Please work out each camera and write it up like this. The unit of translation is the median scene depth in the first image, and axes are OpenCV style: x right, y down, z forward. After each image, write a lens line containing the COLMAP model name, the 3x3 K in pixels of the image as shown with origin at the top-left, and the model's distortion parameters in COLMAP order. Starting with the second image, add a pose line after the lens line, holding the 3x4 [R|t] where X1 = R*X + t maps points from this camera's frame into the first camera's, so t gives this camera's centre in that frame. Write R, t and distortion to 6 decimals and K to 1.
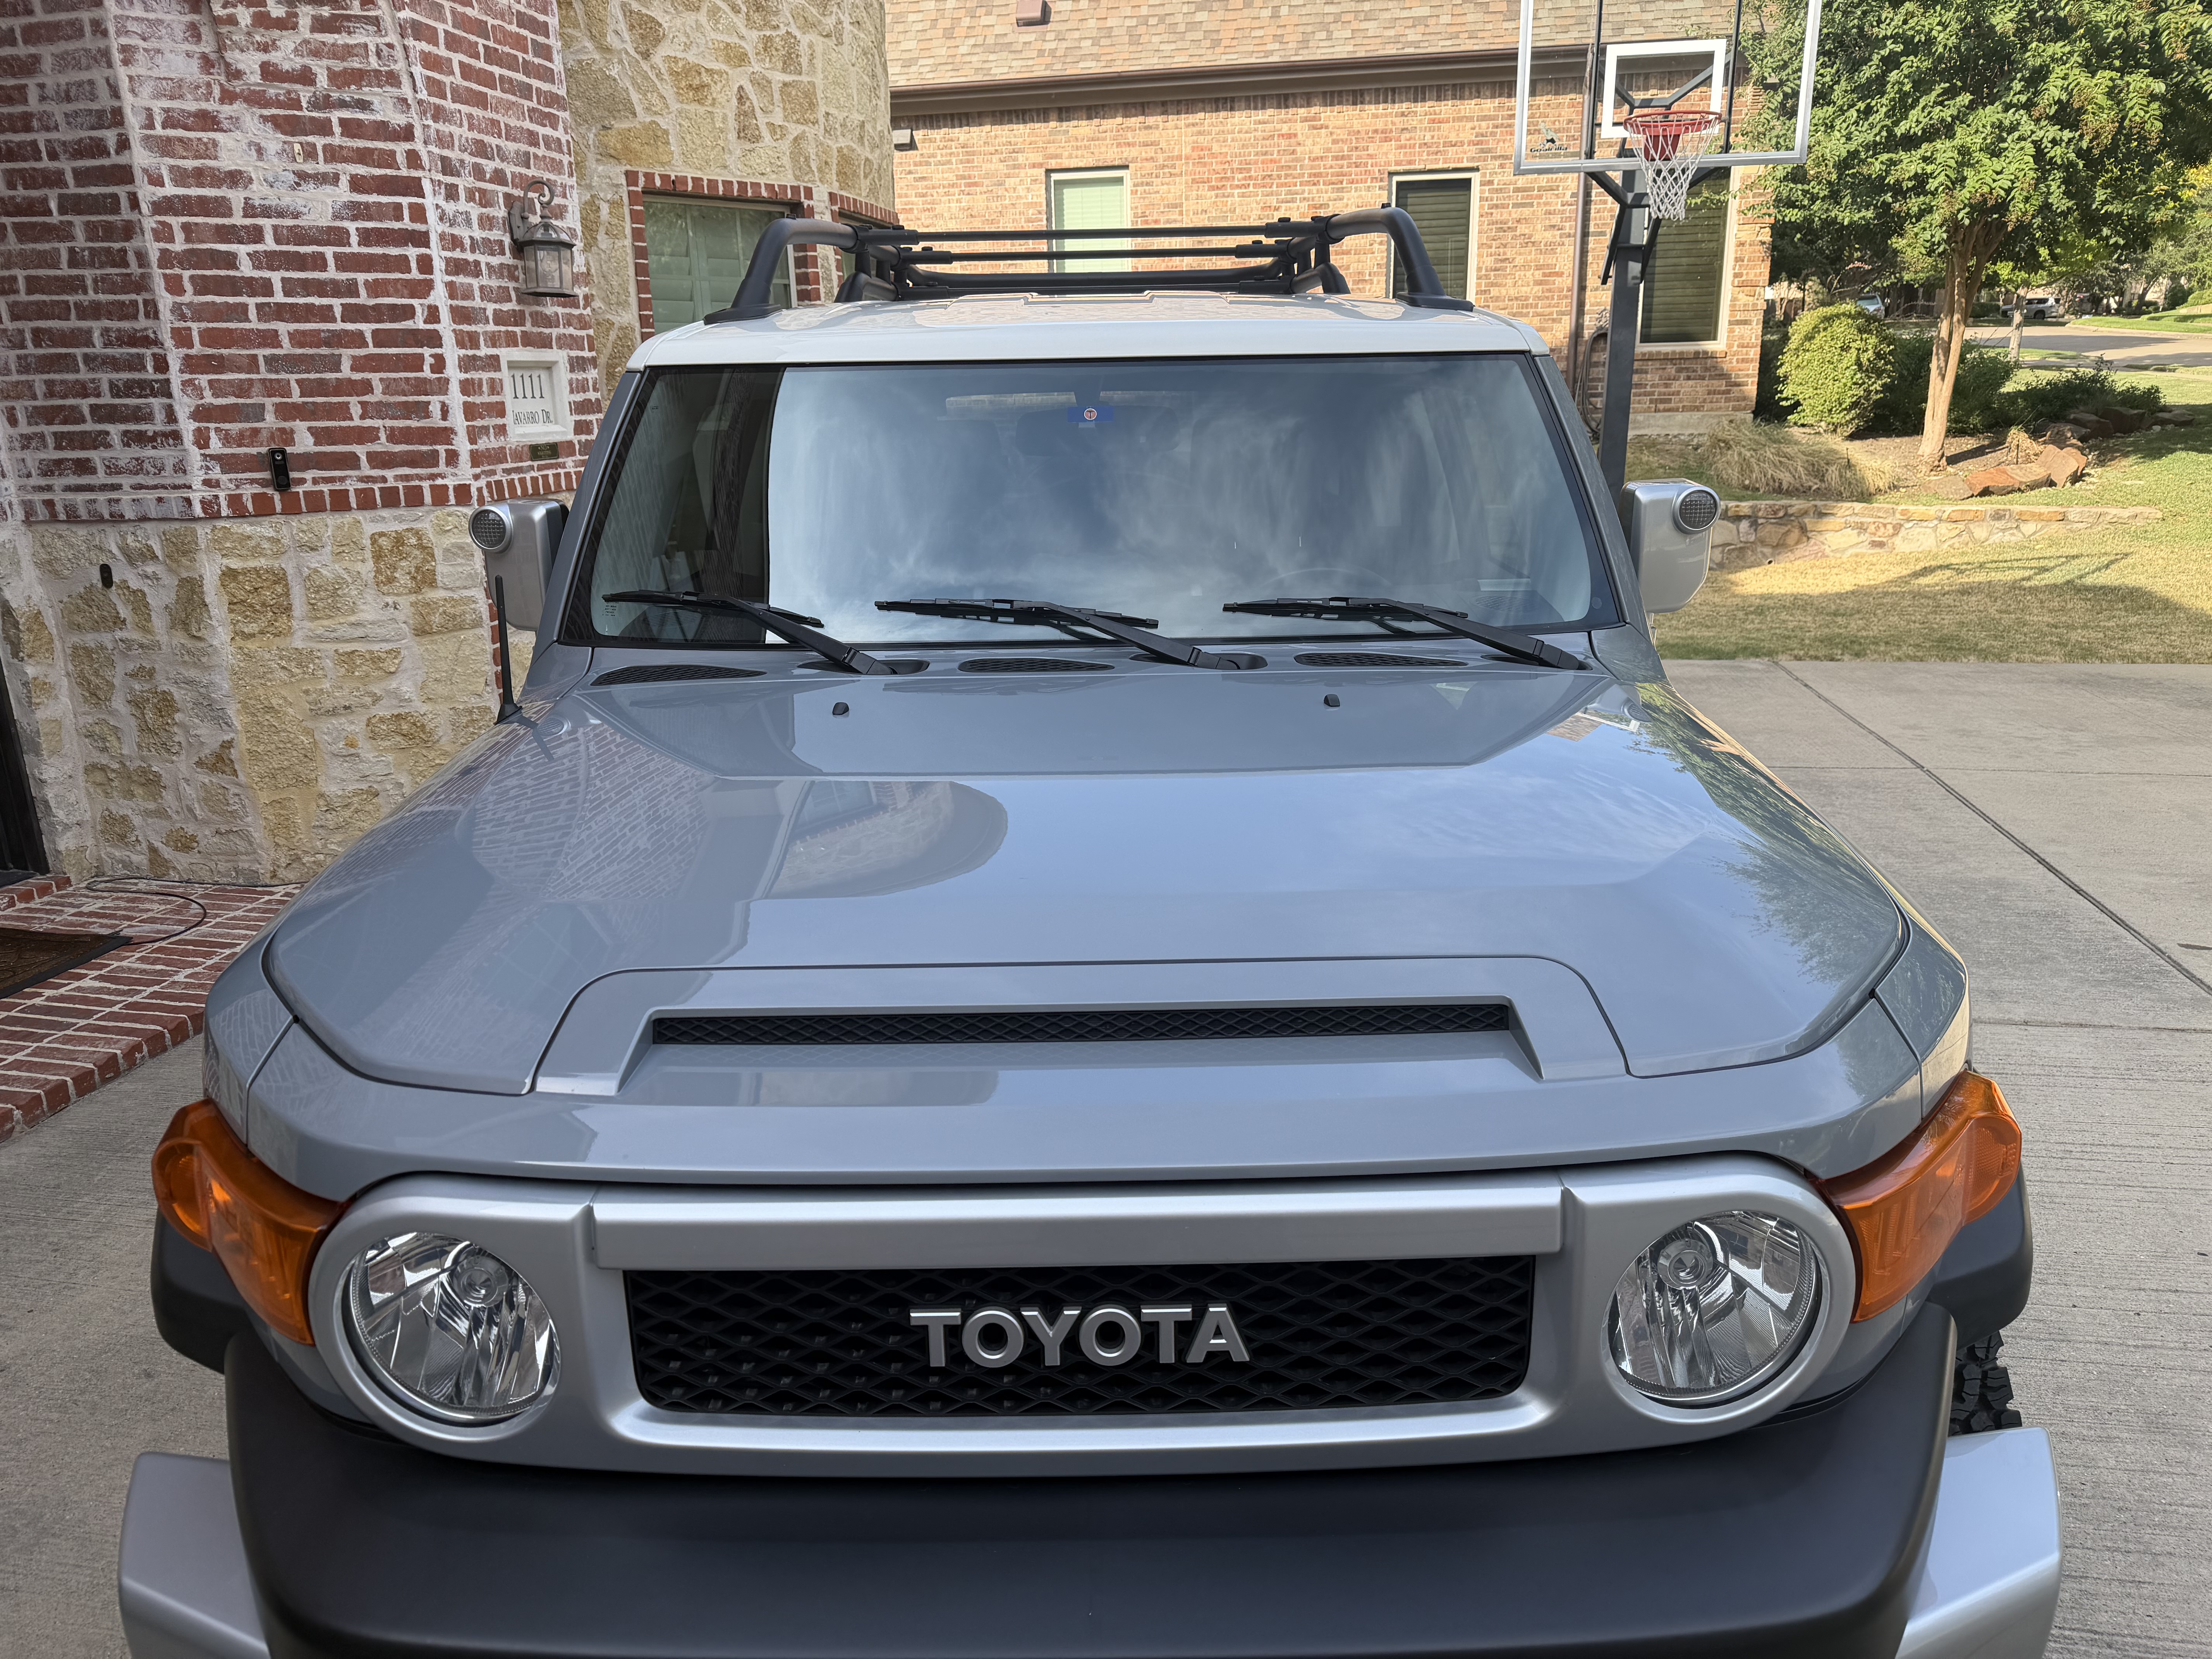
lens RADIAL K [[1483.1, 0, 1104.6], [0, 1483.1, 831.2], [0, 0, 1]] dist [0.005474, 0.001407]
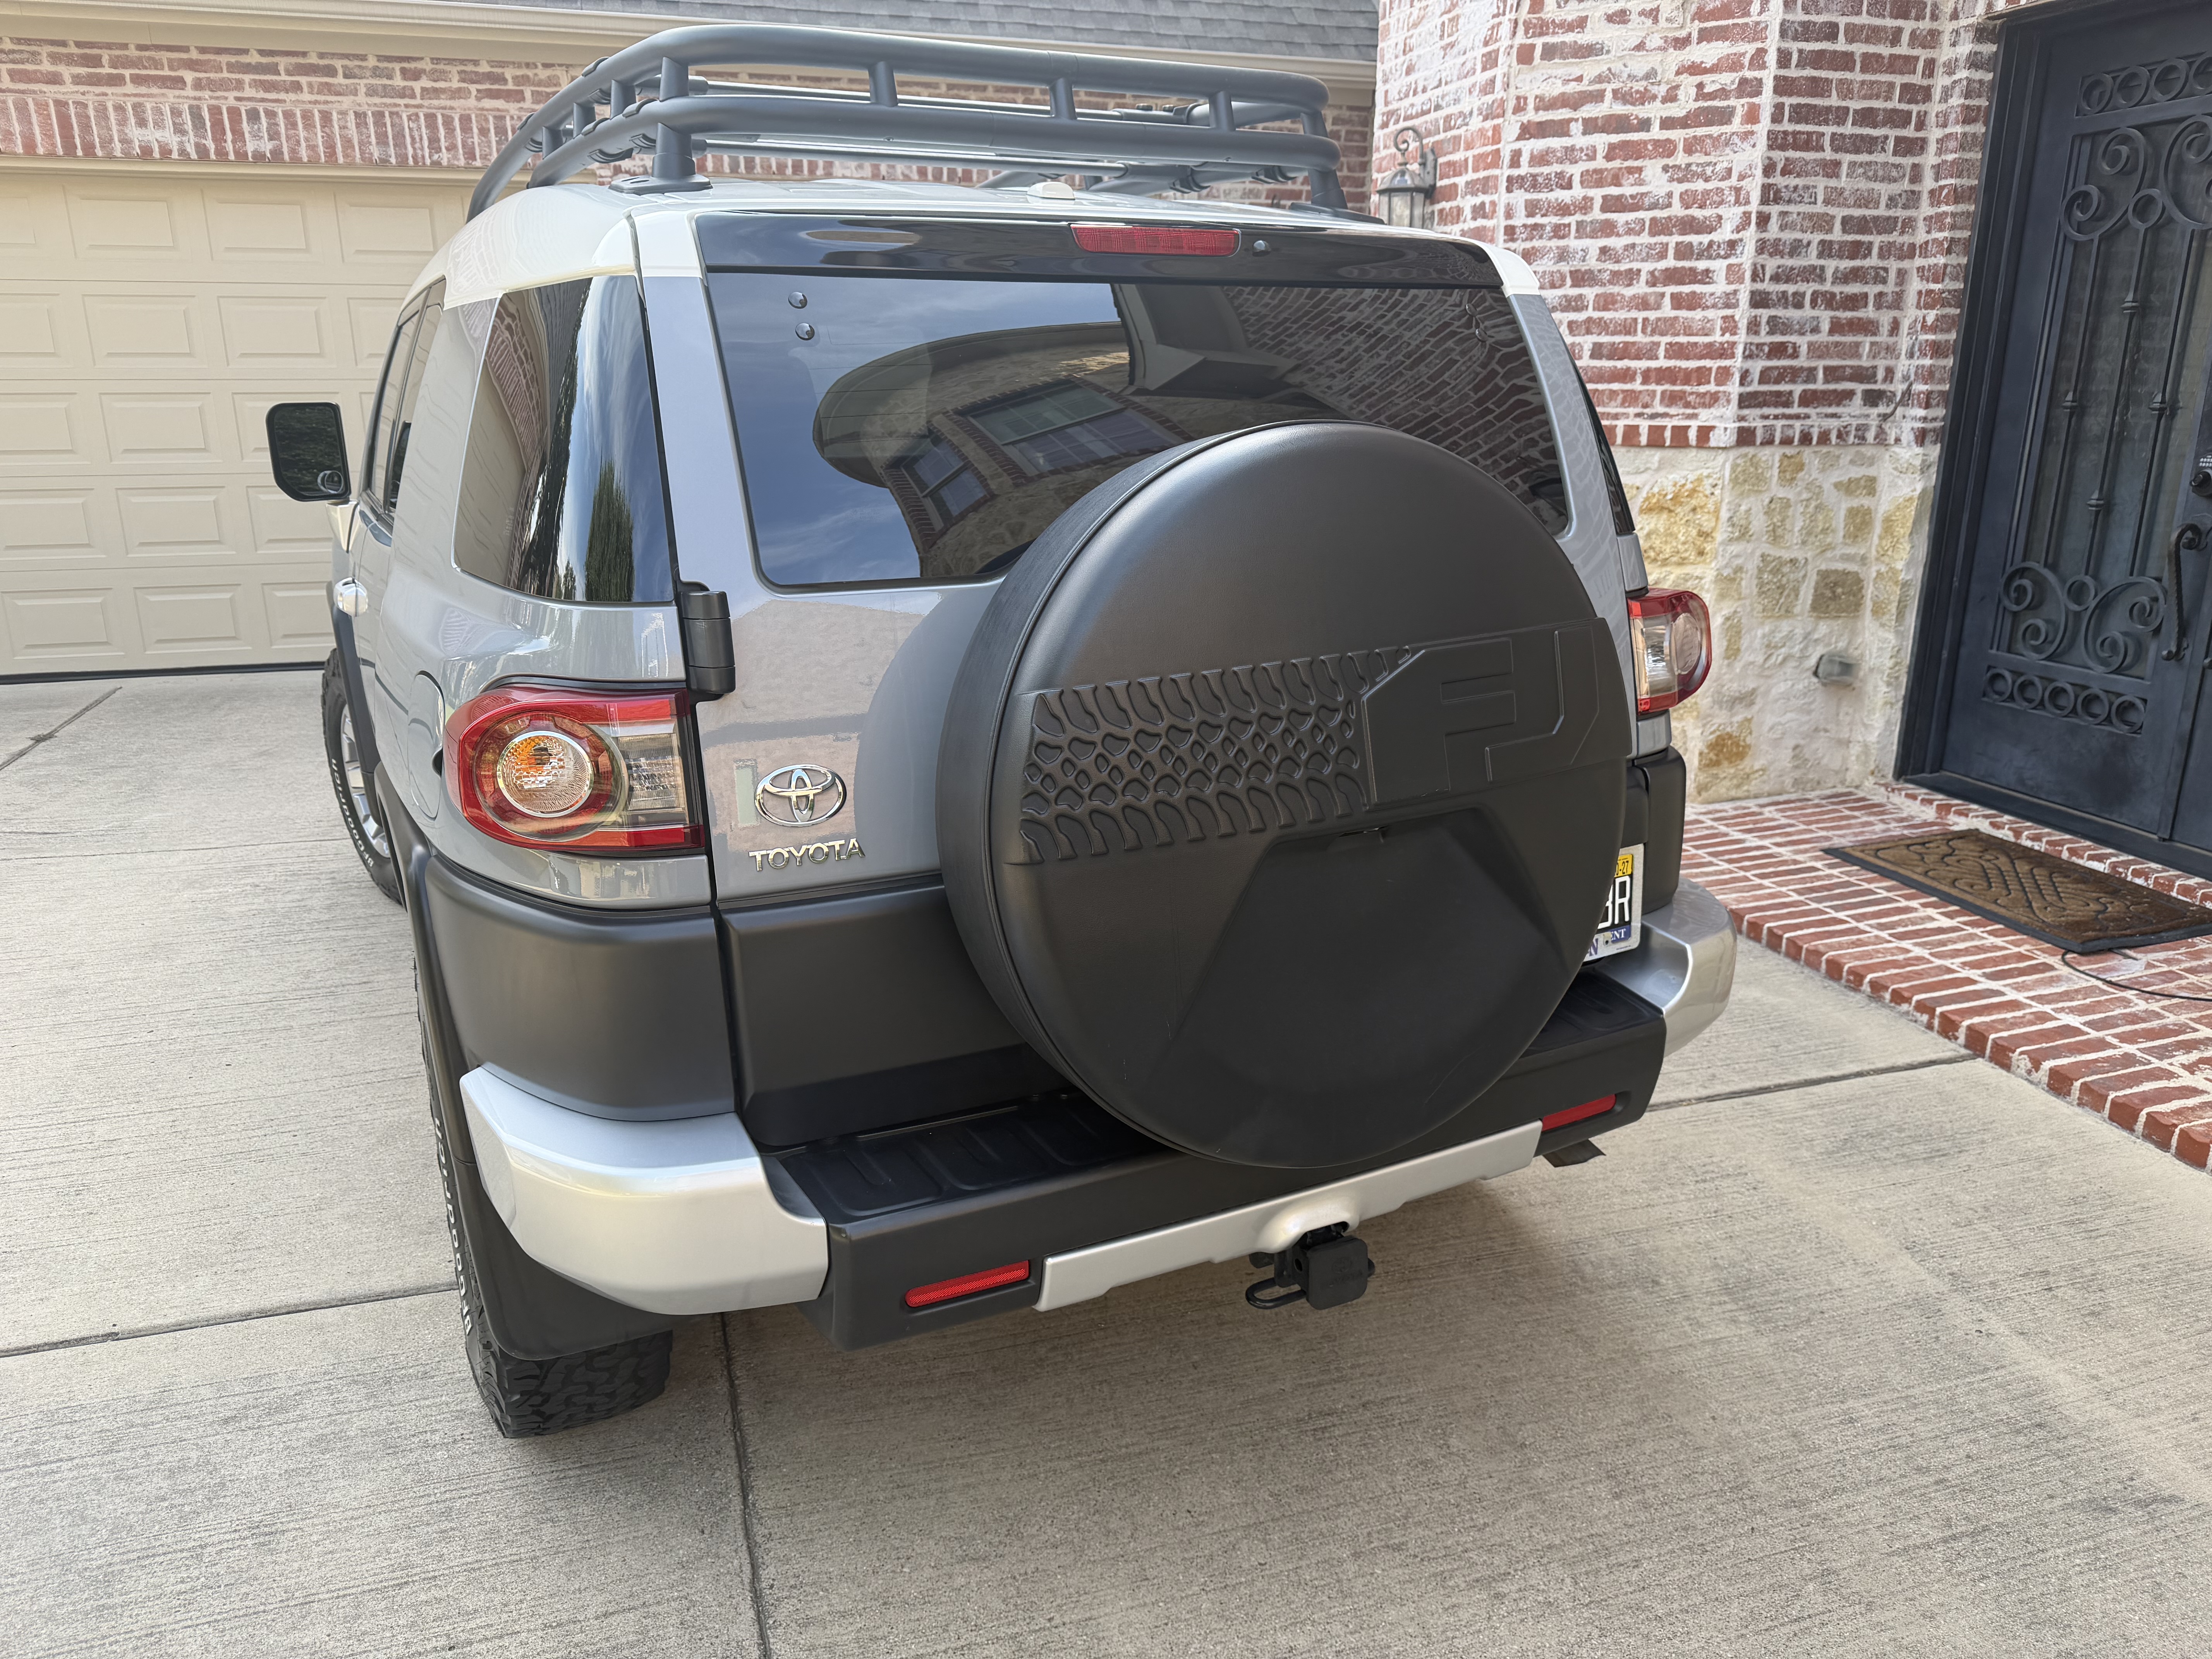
lens RADIAL K [[1483.1, 0, 1113.6], [0, 1483.1, 829.5], [0, 0, 1]] dist [0.005474, 0.001407]
pose [[-0.915594, 0.142752, -0.375911, 0.183225], [-0.078024, 0.854020, 0.514356, -0.420668], [0.394461, 0.500271, -0.770798, 1.534788]]
